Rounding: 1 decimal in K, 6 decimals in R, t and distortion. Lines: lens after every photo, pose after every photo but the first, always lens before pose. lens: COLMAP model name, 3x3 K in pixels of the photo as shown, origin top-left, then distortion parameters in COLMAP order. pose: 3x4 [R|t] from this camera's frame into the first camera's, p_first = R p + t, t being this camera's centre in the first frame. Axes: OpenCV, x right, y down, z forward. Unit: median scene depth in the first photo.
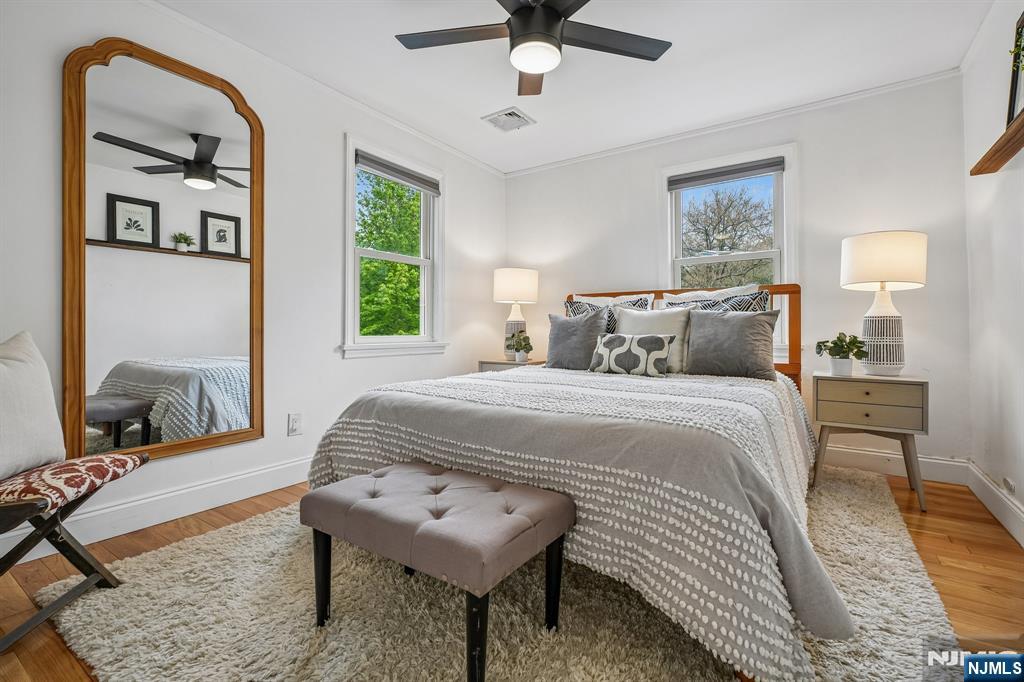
lens RADIAL K [[460.7, 0, 511.0], [0, 460.7, 330.9], [0, 0, 1]] dist [-0.000433, 0.001173]
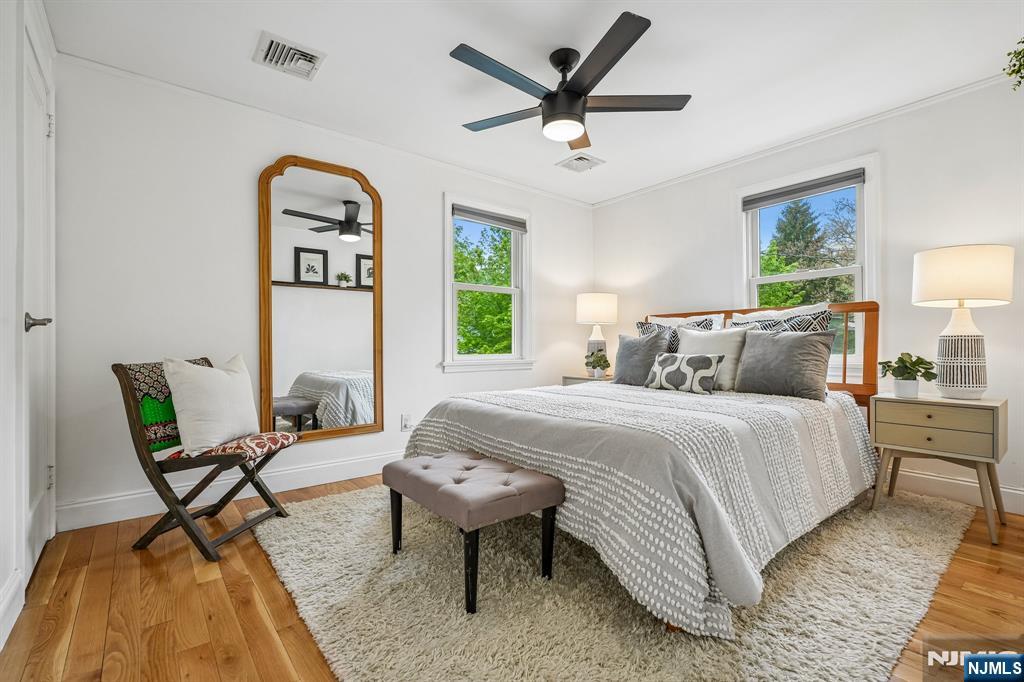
lens RADIAL K [[463.4, 0, 512.9], [0, 463.4, 348.8], [0, 0, 1]] dist [0.000343, 0.000371]
pose [[0.954756, -0.001722, -0.297384, 0.222832], [0.004111, 0.999964, 0.007409, -0.015708], [0.297361, -0.008297, 0.954729, -0.171818]]
